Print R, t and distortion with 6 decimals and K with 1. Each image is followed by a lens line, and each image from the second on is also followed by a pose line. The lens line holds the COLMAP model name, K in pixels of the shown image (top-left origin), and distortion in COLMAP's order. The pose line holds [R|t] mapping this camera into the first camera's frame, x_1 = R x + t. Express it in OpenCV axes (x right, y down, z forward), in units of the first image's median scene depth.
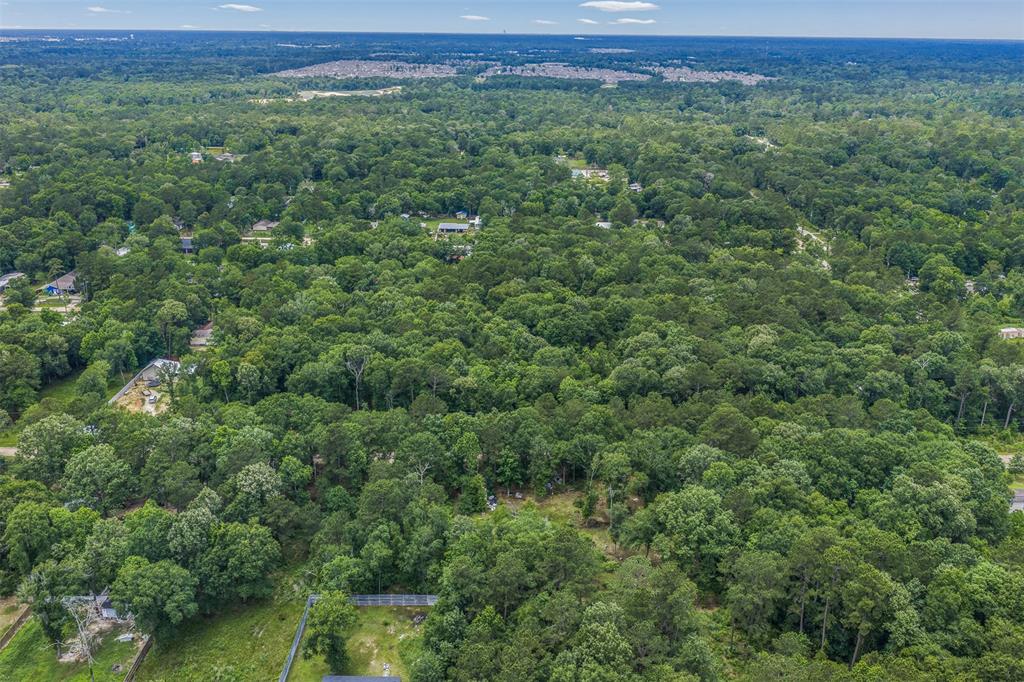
lens RADIAL K [[823.9, 0, 510.8], [0, 823.9, 341.1], [0, 0, 1]] dist [0.009495, -0.015451]
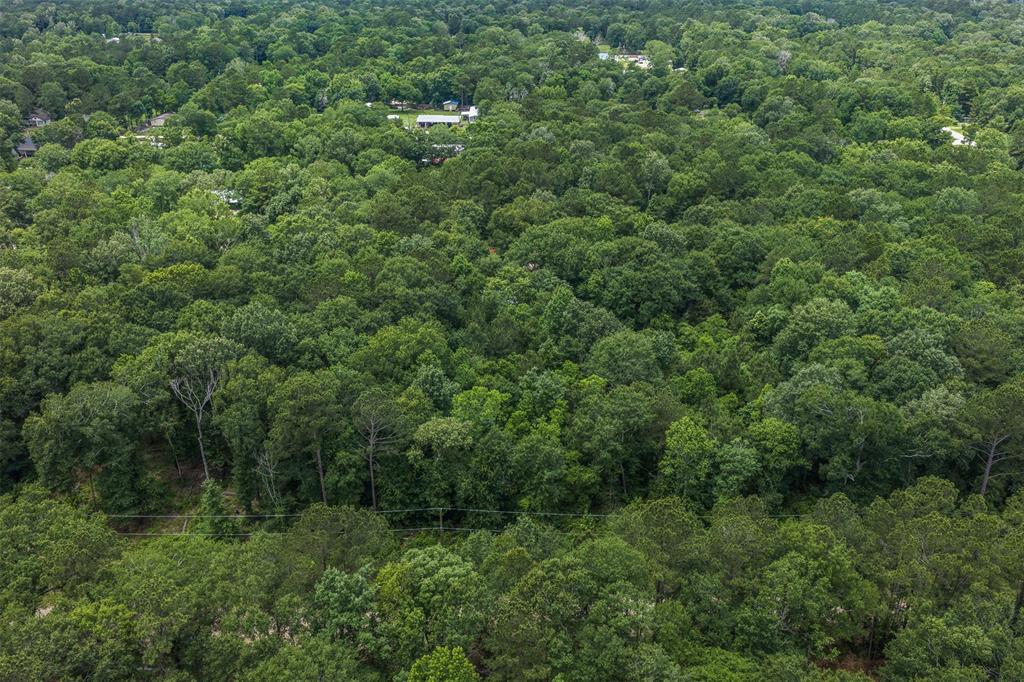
lens RADIAL K [[823.9, 0, 514.3], [0, 823.9, 343.9], [0, 0, 1]] dist [0.009495, -0.015451]
pose [[0.999968, -0.005487, 0.005755, -0.015653], [0.004898, 0.995191, 0.097828, -0.027085], [-0.006264, -0.097796, 0.995187, 0.431422]]
